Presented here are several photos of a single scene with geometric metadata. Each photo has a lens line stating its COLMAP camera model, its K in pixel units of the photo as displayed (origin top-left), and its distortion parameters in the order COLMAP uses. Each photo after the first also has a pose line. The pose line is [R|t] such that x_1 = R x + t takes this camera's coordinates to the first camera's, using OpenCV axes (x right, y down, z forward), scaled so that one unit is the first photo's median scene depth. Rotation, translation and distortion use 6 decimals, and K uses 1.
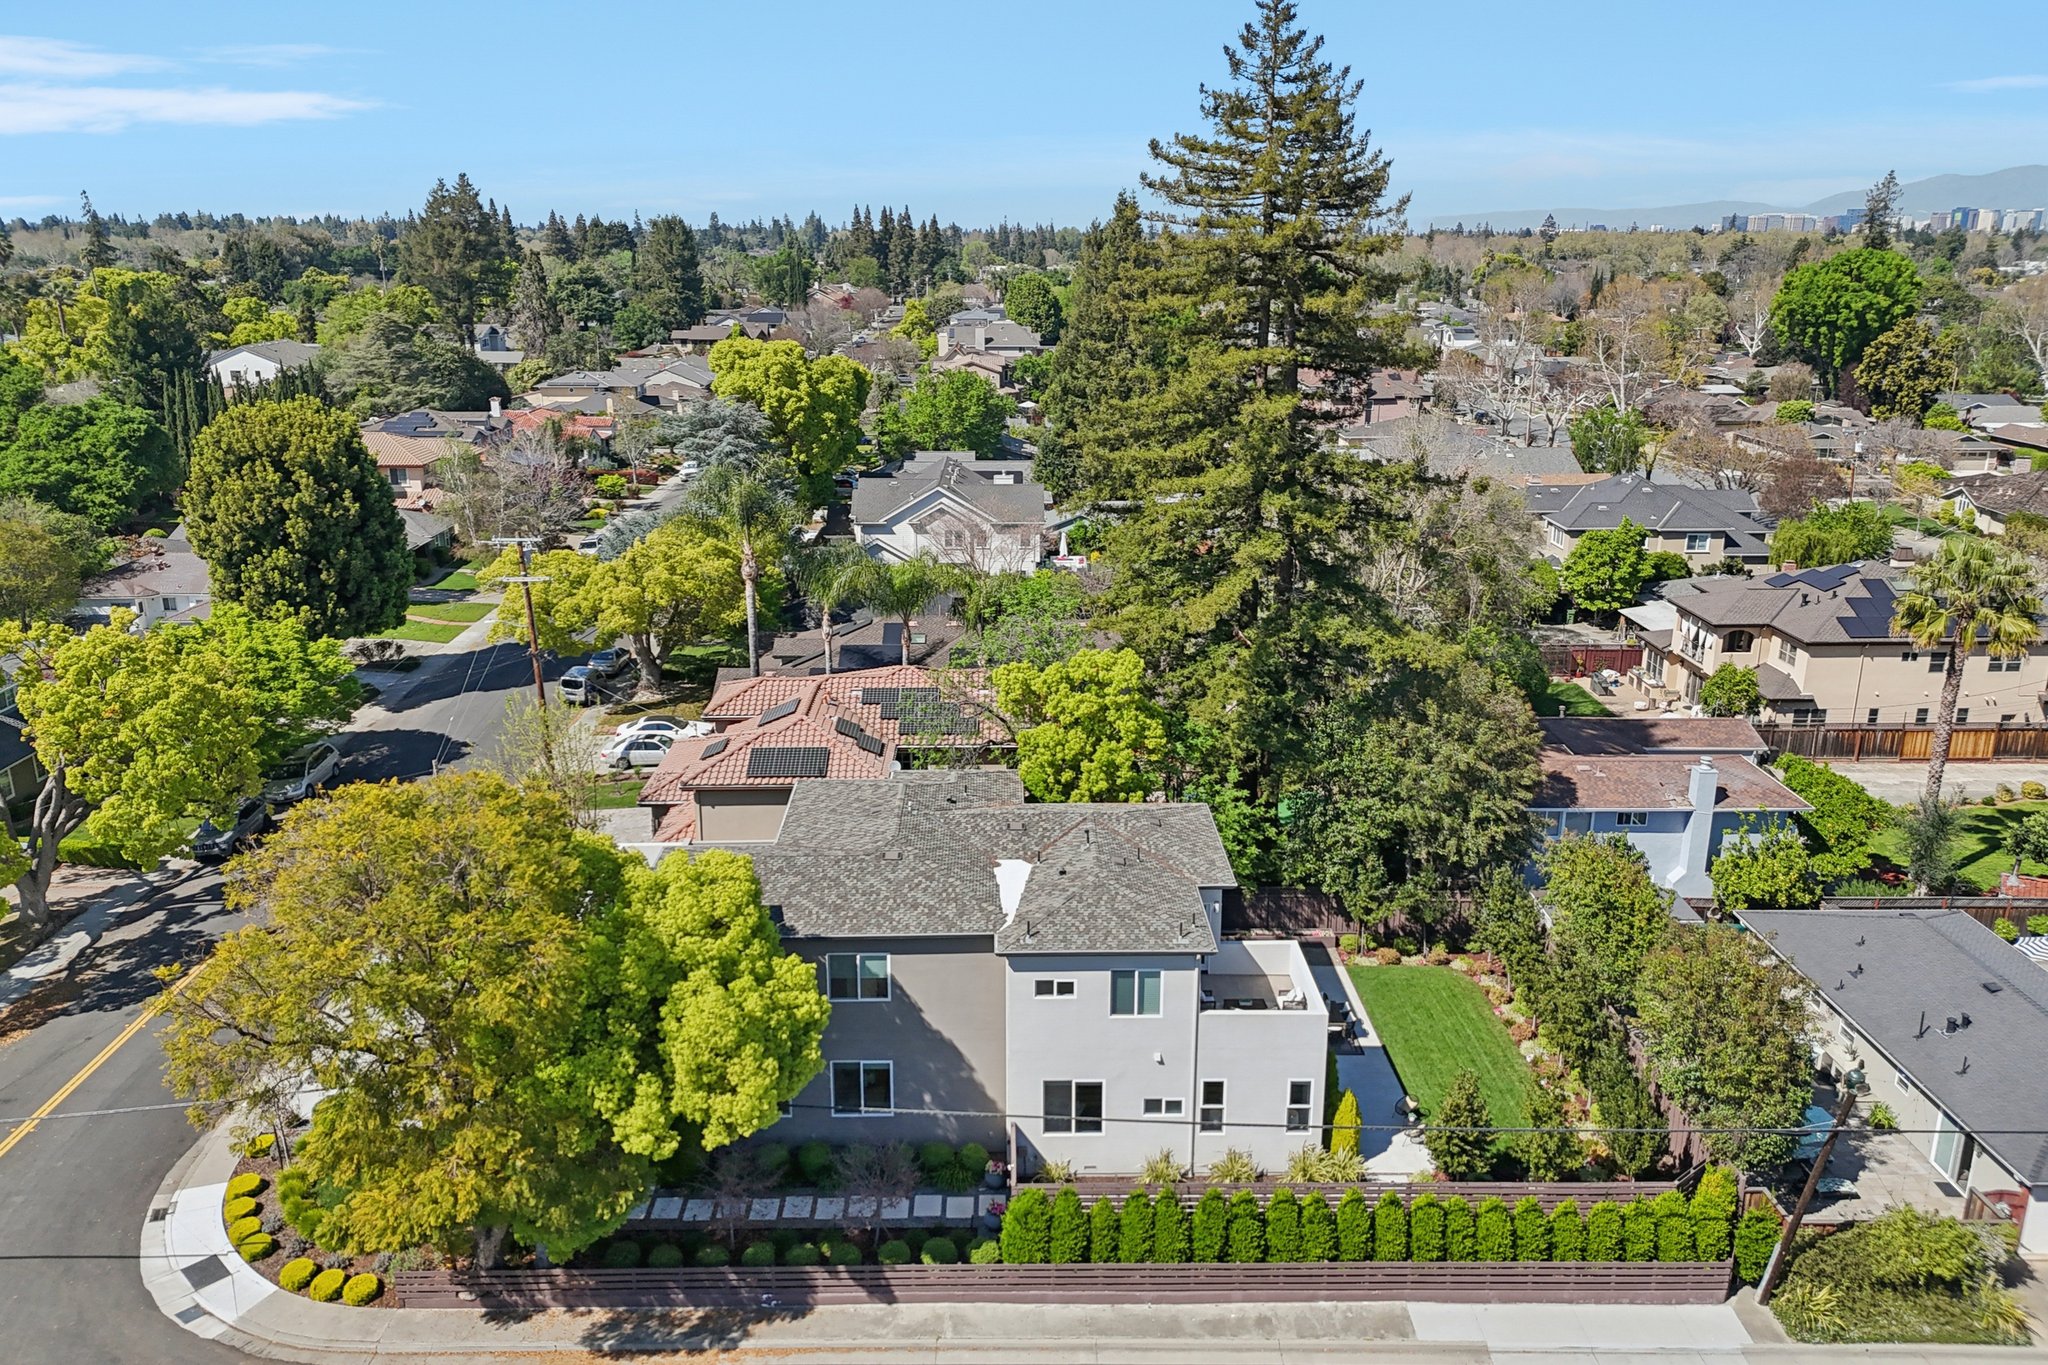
lens RADIAL K [[1533.0, 0, 1026.3], [0, 1533.0, 678.6], [0, 0, 1]] dist [0.084984, -0.095022]
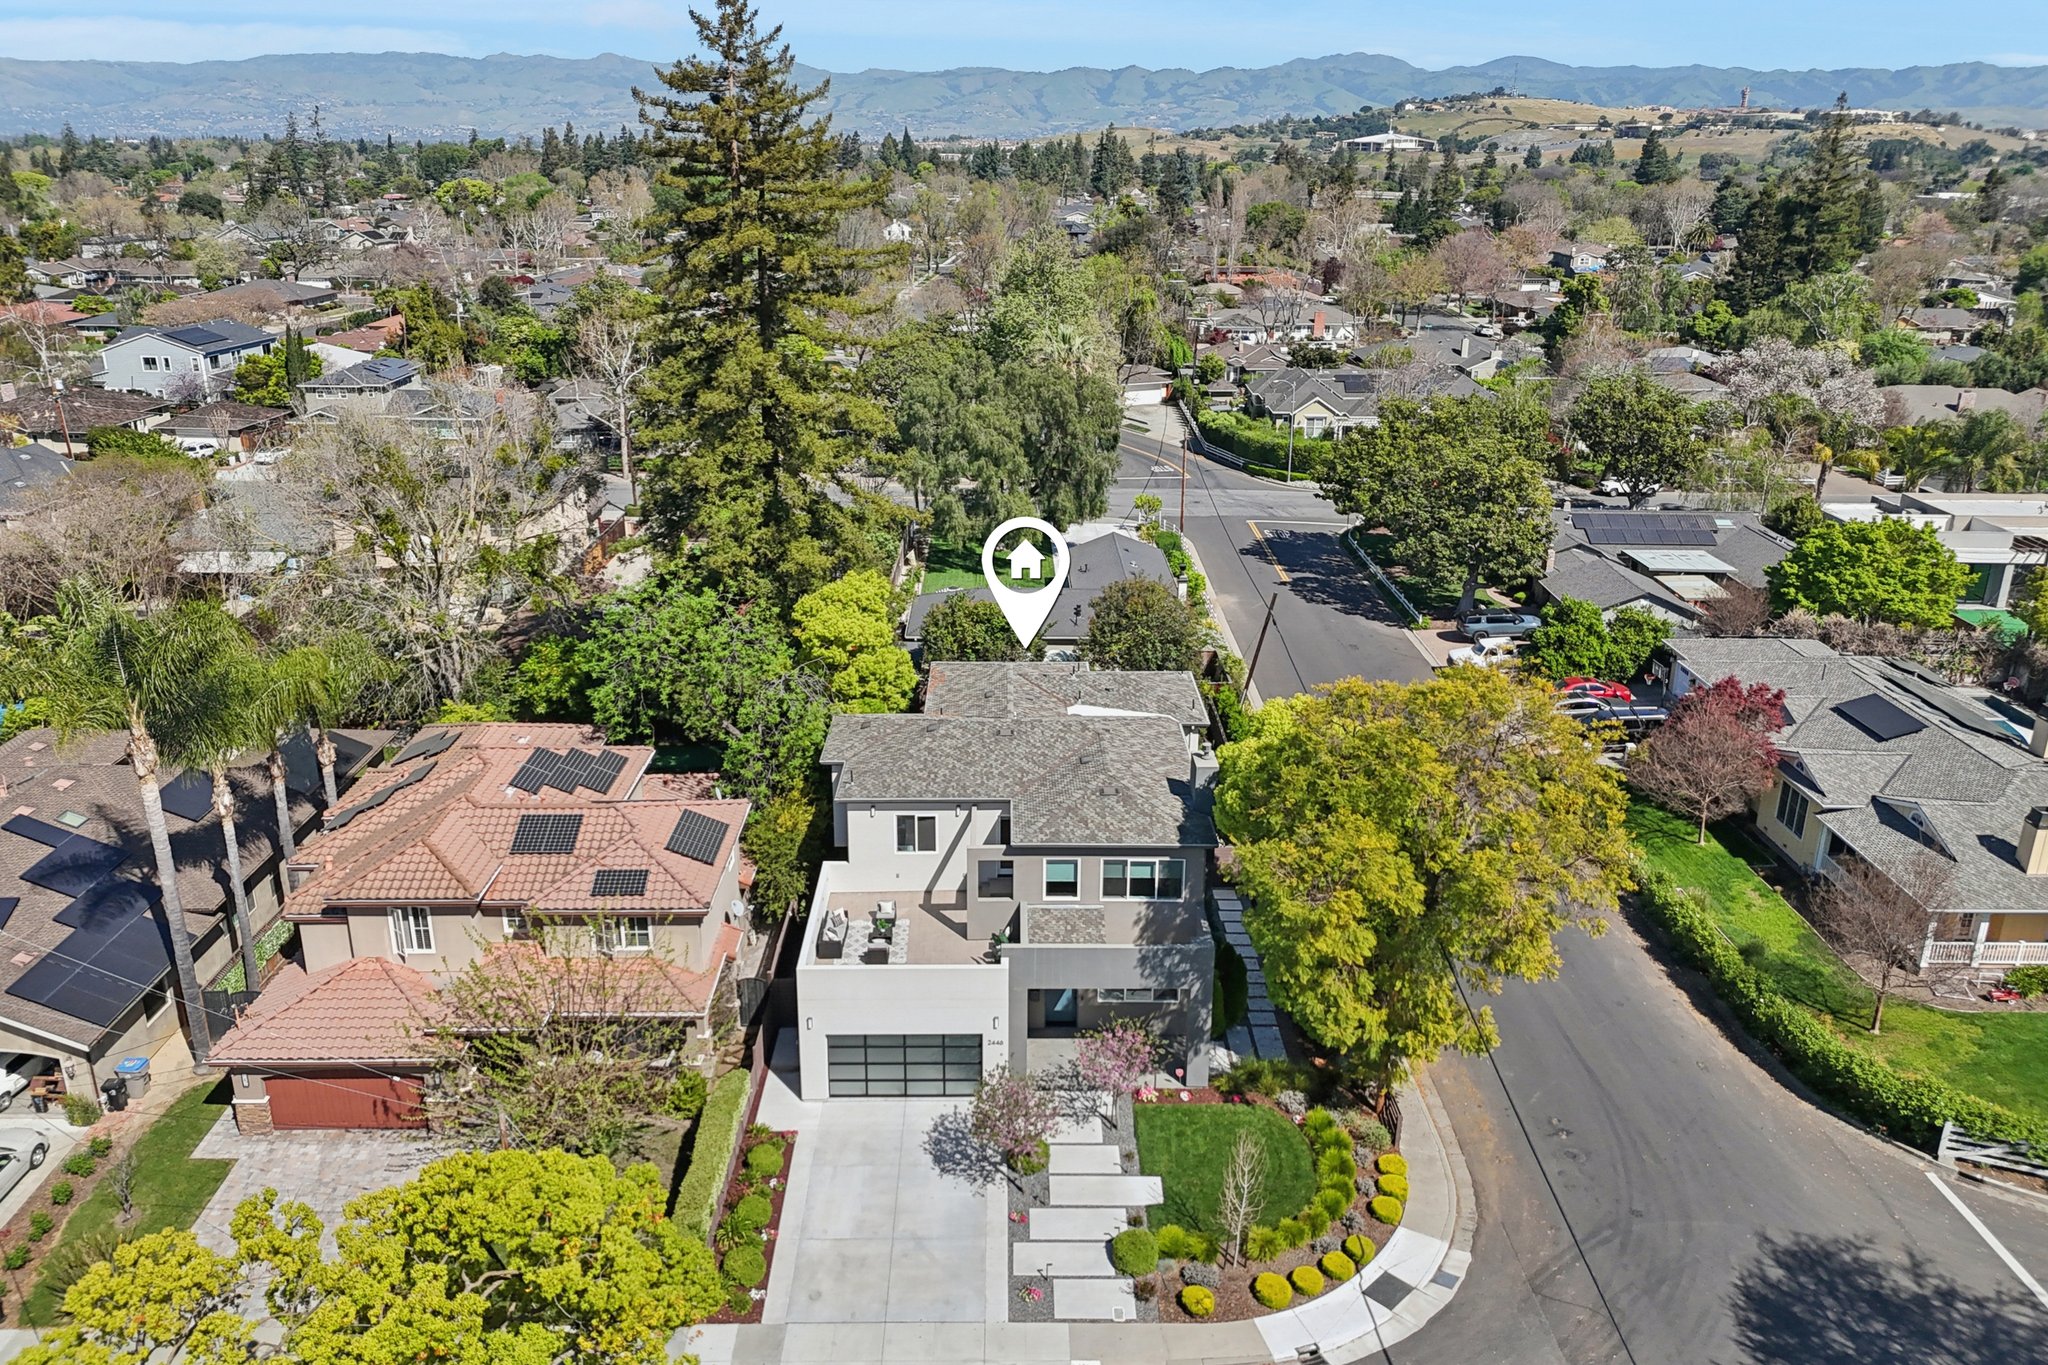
lens RADIAL K [[1533.0, 0, 1026.3], [0, 1533.0, 678.6], [0, 0, 1]] dist [0.084984, -0.095022]
pose [[-0.005595, -0.329540, 0.944125, -1.265138], [0.274834, 0.907275, 0.318306, -0.333679], [-0.961475, 0.261259, 0.085493, 0.985544]]
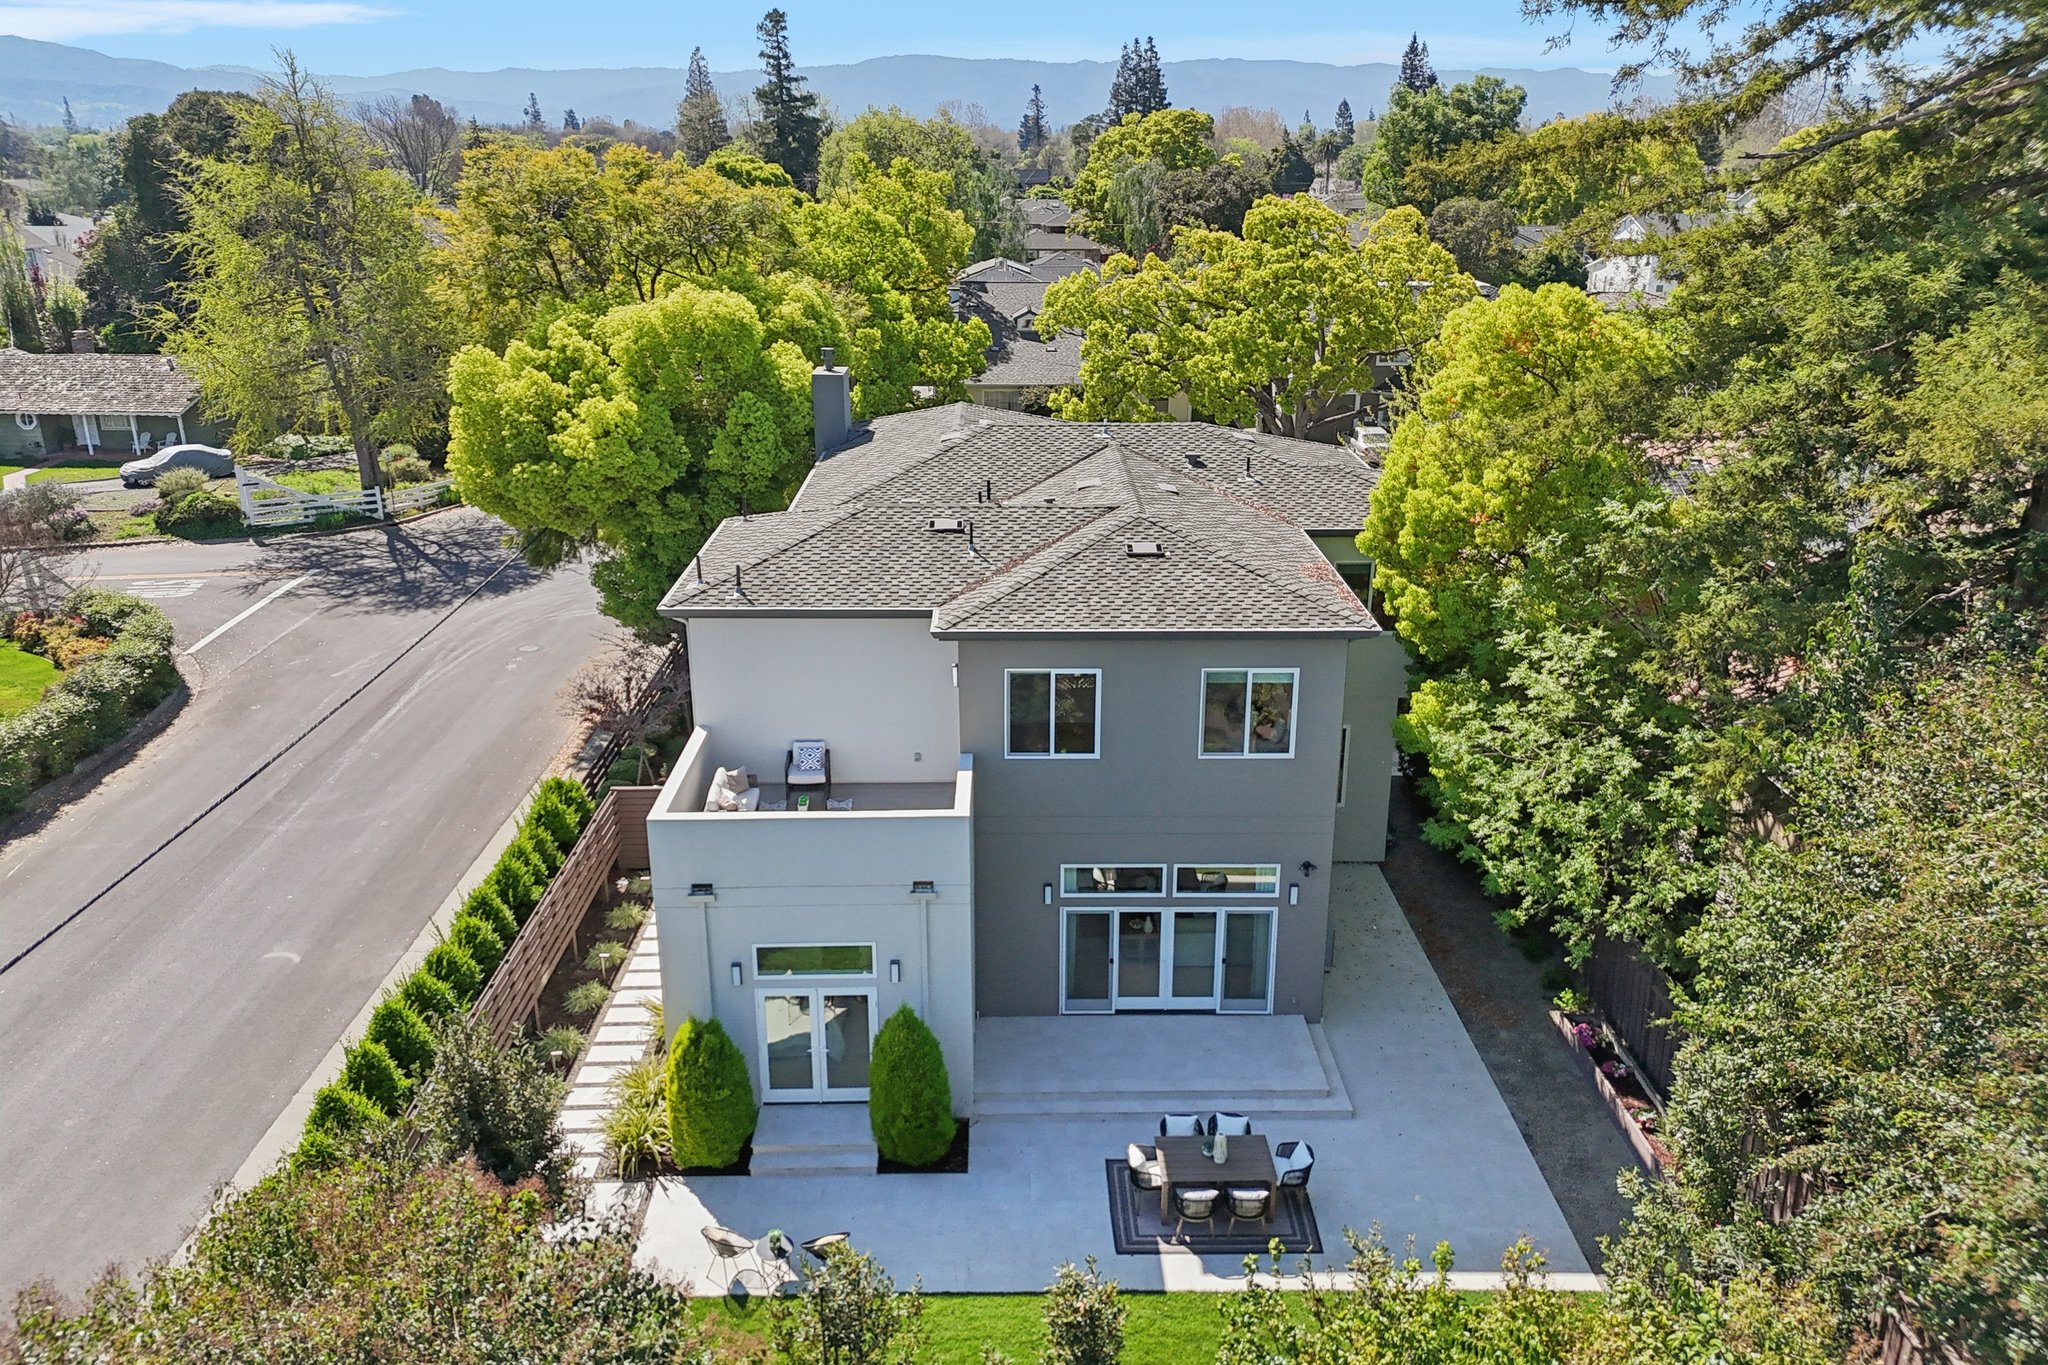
lens RADIAL K [[1519.6, 0, 1028.8], [0, 1519.6, 677.0], [0, 0, 1]] dist [0.085672, -0.094548]
pose [[0.009892, 0.332109, -0.943189, 0.633960], [-0.290215, 0.903589, 0.315122, -0.017145], [0.956910, 0.270610, 0.105322, 1.028382]]
